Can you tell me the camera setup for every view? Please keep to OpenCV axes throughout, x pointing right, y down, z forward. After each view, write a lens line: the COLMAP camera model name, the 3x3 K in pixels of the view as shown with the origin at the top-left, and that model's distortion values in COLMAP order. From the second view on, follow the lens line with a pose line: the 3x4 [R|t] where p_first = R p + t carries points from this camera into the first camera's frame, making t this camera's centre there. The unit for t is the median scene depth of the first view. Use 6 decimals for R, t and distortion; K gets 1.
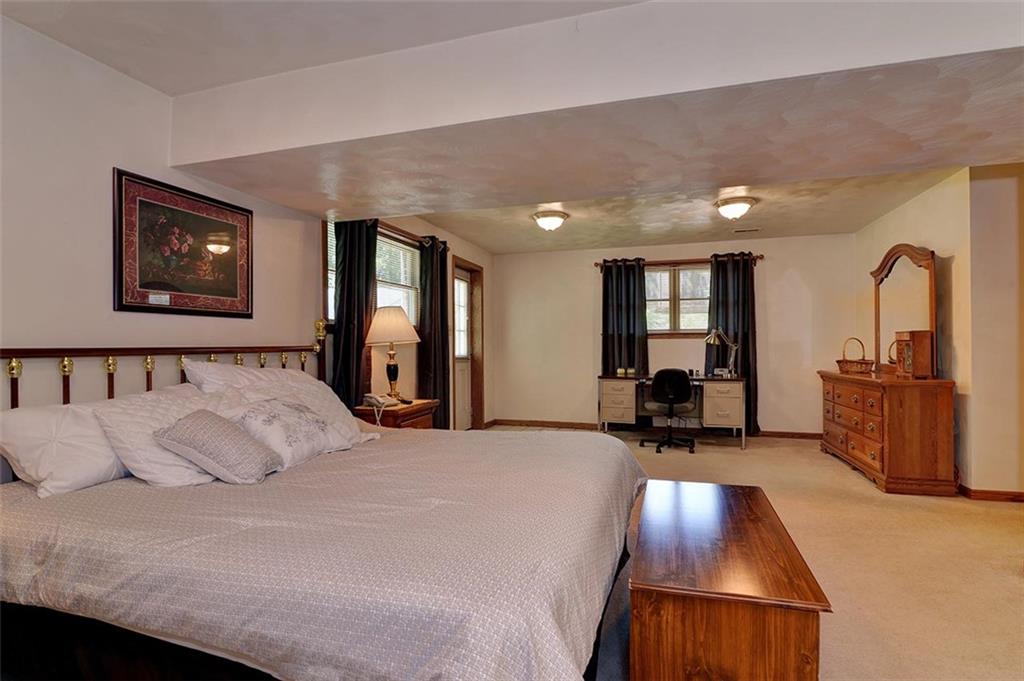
lens RADIAL K [[511.3, 0, 510.2], [0, 511.3, 343.9], [0, 0, 1]] dist [0.000149, 0.000263]
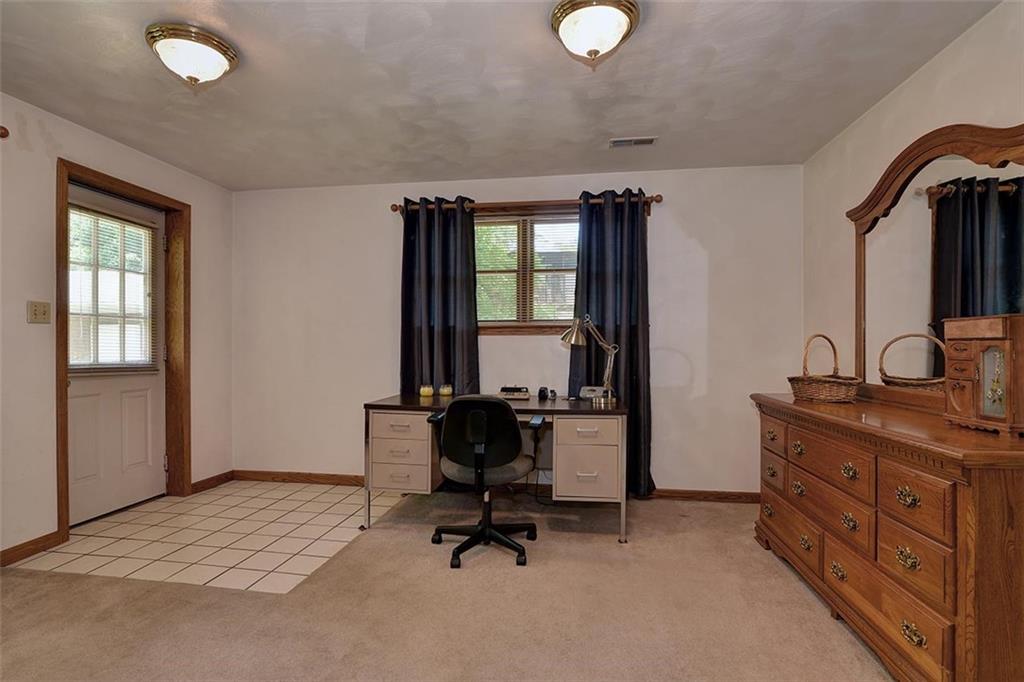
lens RADIAL K [[511.3, 0, 510.9], [0, 511.3, 342.3], [0, 0, 1]] dist [0.000149, 0.000263]
pose [[0.986909, 0.007054, 0.161125, 0.226908], [-0.006569, 0.999972, -0.003542, 0.000046], [-0.161146, 0.002438, 0.986928, 0.440838]]
